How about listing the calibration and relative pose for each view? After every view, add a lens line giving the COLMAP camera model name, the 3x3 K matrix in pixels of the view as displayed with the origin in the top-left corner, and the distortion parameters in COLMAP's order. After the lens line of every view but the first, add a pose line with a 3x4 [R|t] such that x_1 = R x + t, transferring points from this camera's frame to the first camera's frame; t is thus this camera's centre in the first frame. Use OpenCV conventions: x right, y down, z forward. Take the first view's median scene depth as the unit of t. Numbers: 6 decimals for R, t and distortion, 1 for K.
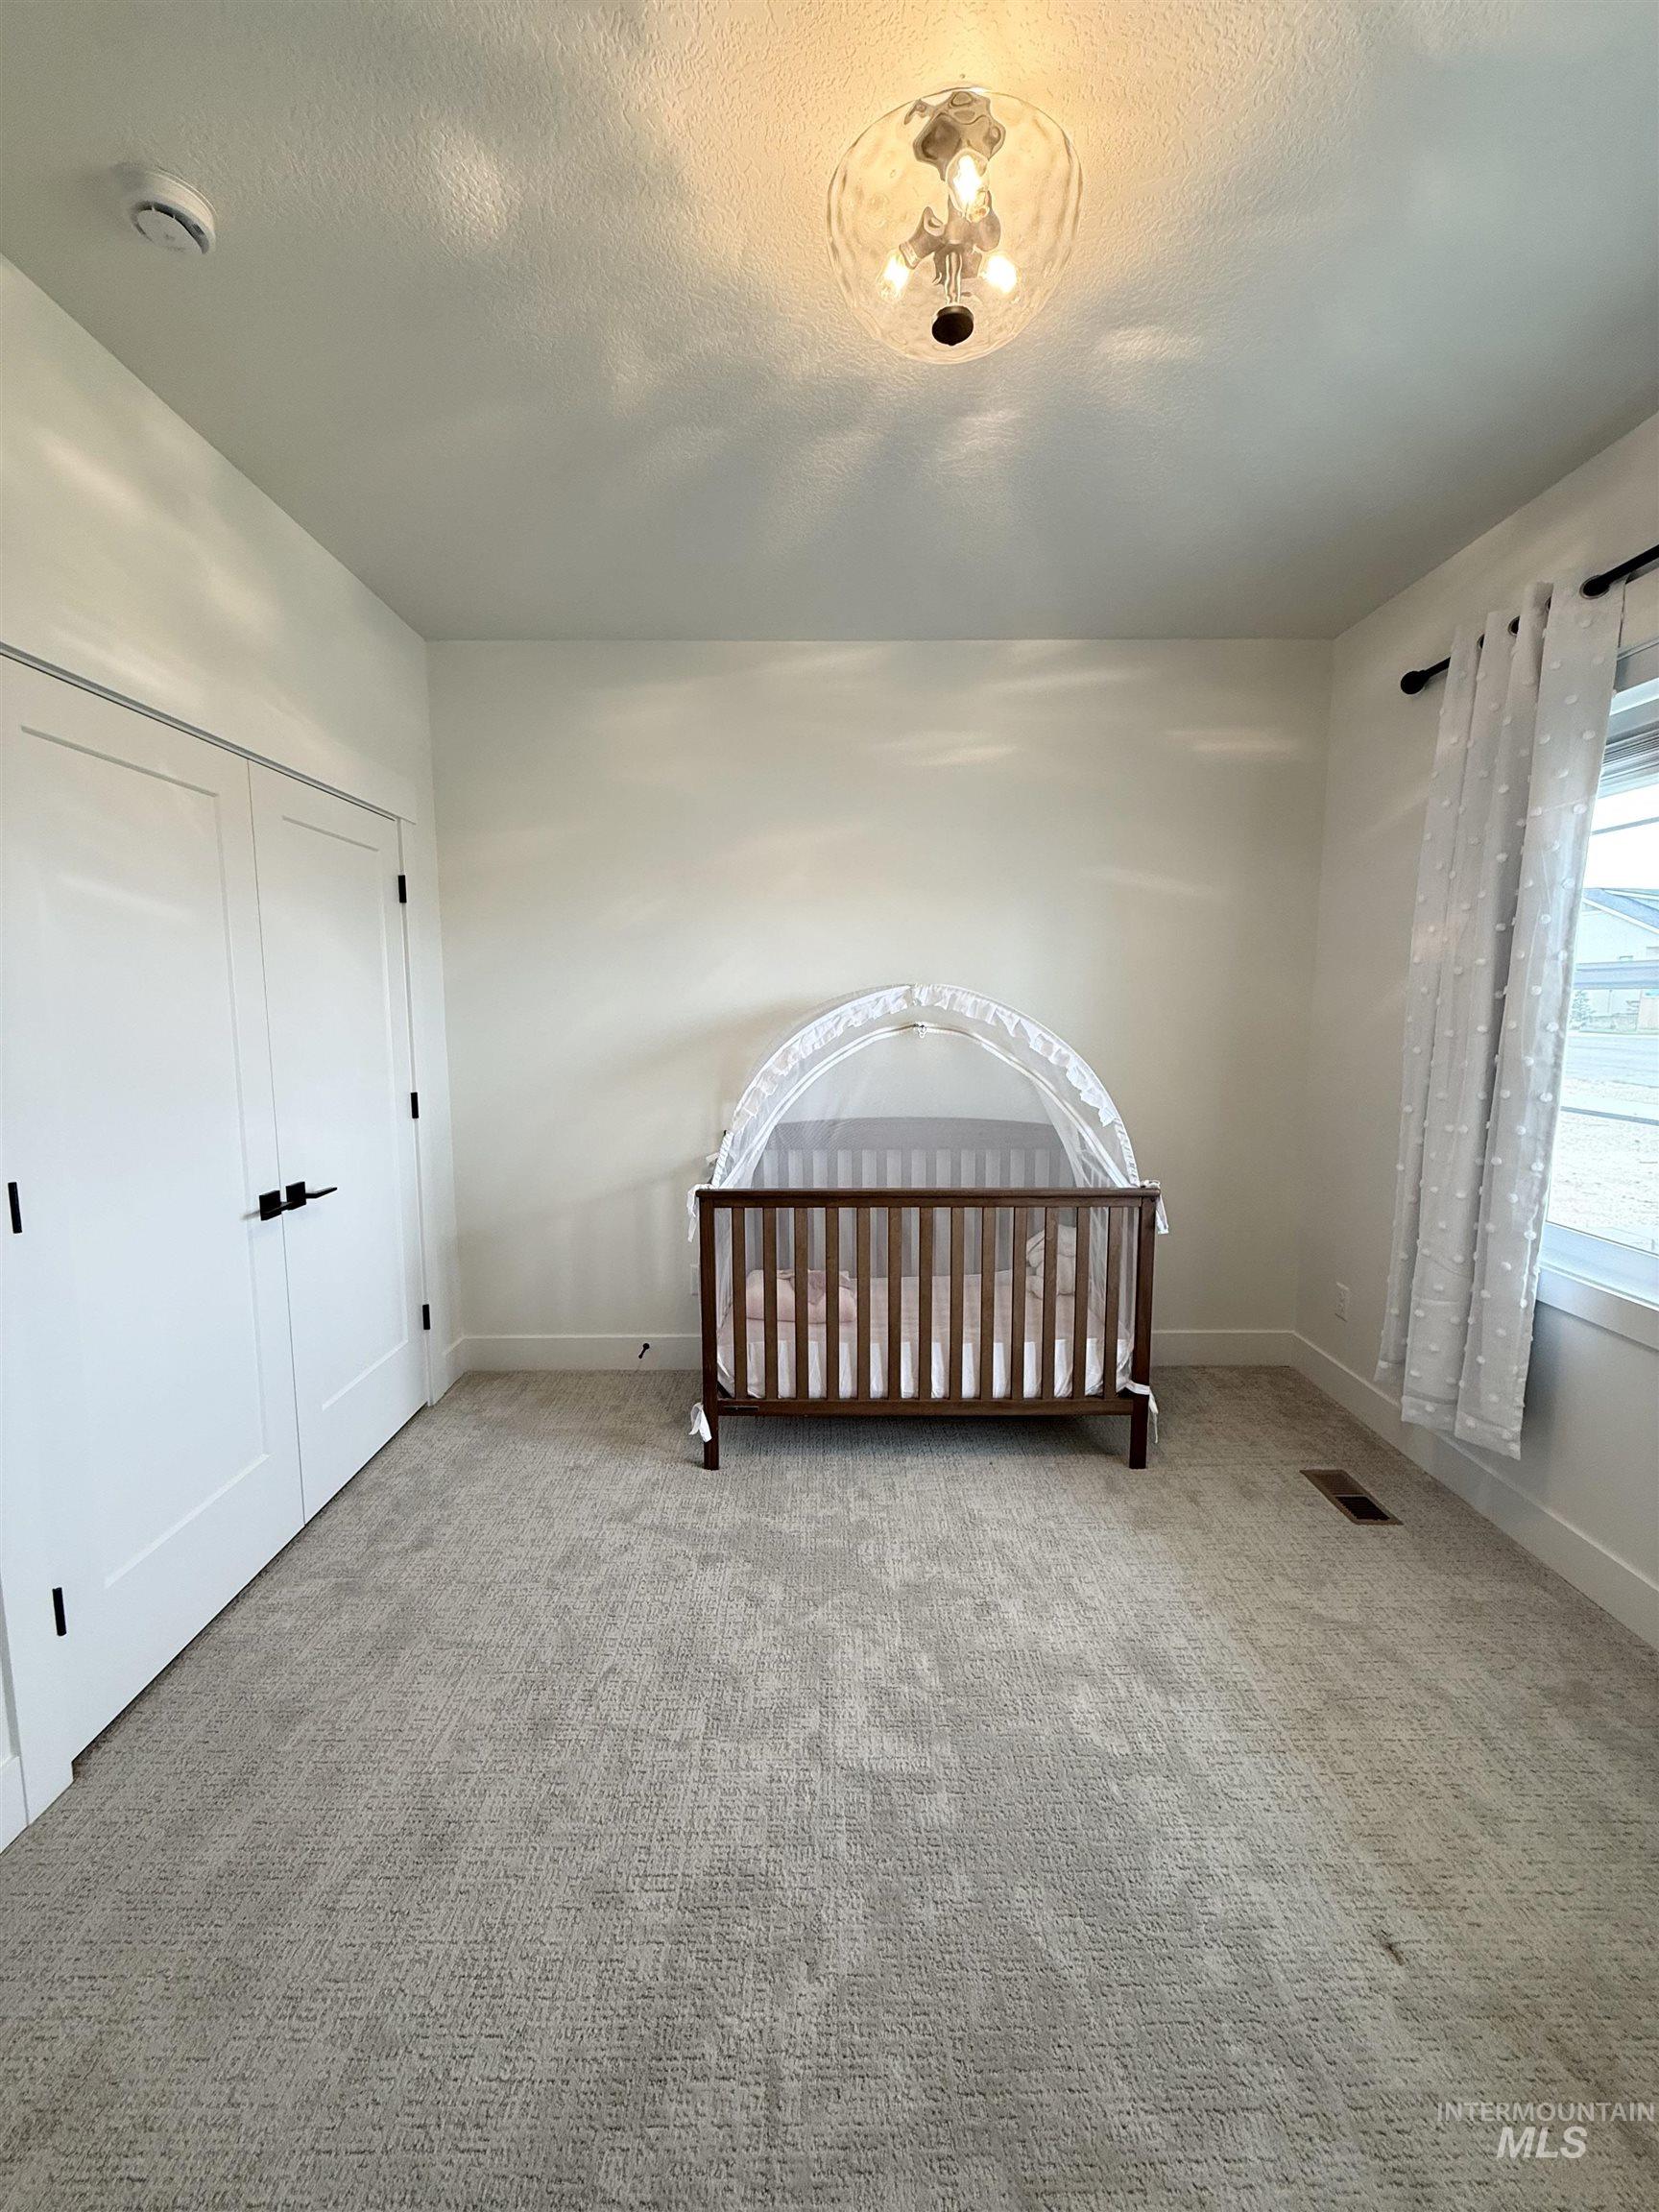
lens RADIAL K [[879.1, 0, 833.3], [0, 879.1, 1105.5], [0, 0, 1]] dist [-0.000442, -0.000076]
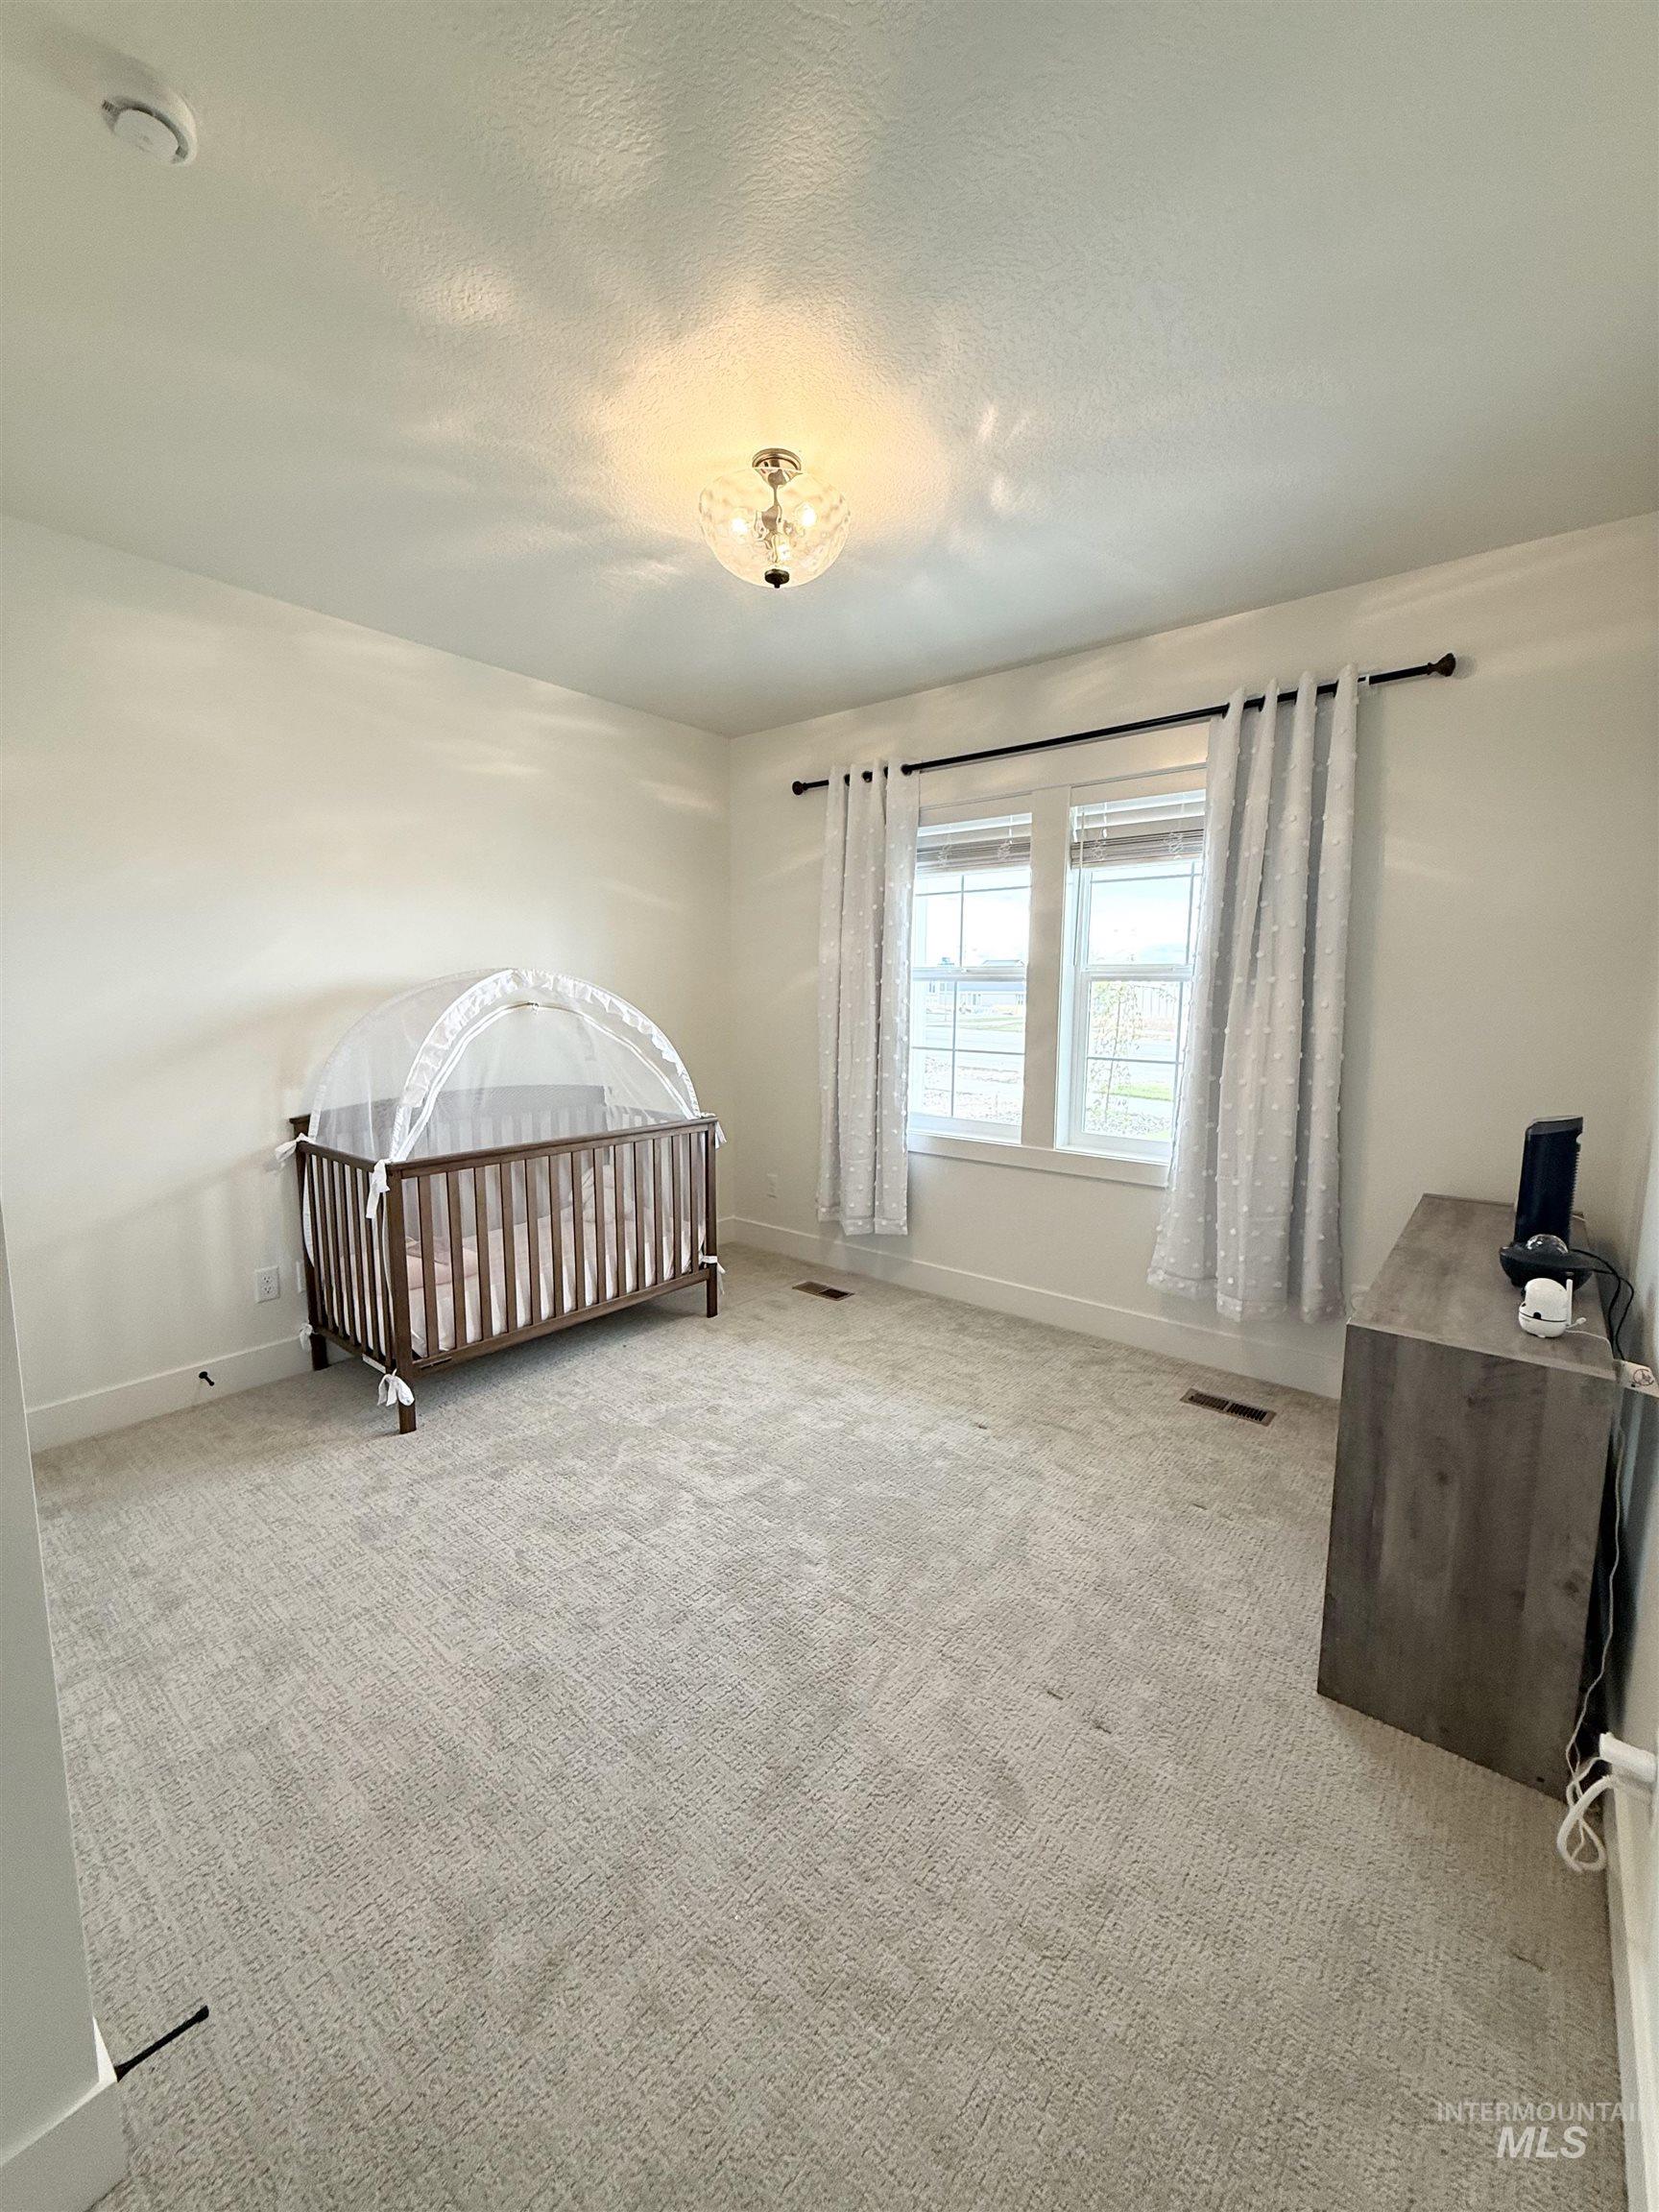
lens RADIAL K [[879.1, 0, 827.9], [0, 879.1, 1110.5], [0, 0, 1]] dist [-0.000442, -0.000076]
pose [[0.637957, -0.098901, 0.763695, -0.683591], [0.082428, 0.994791, 0.059971, 0.015960], [-0.765648, 0.024691, 0.642786, -0.069403]]
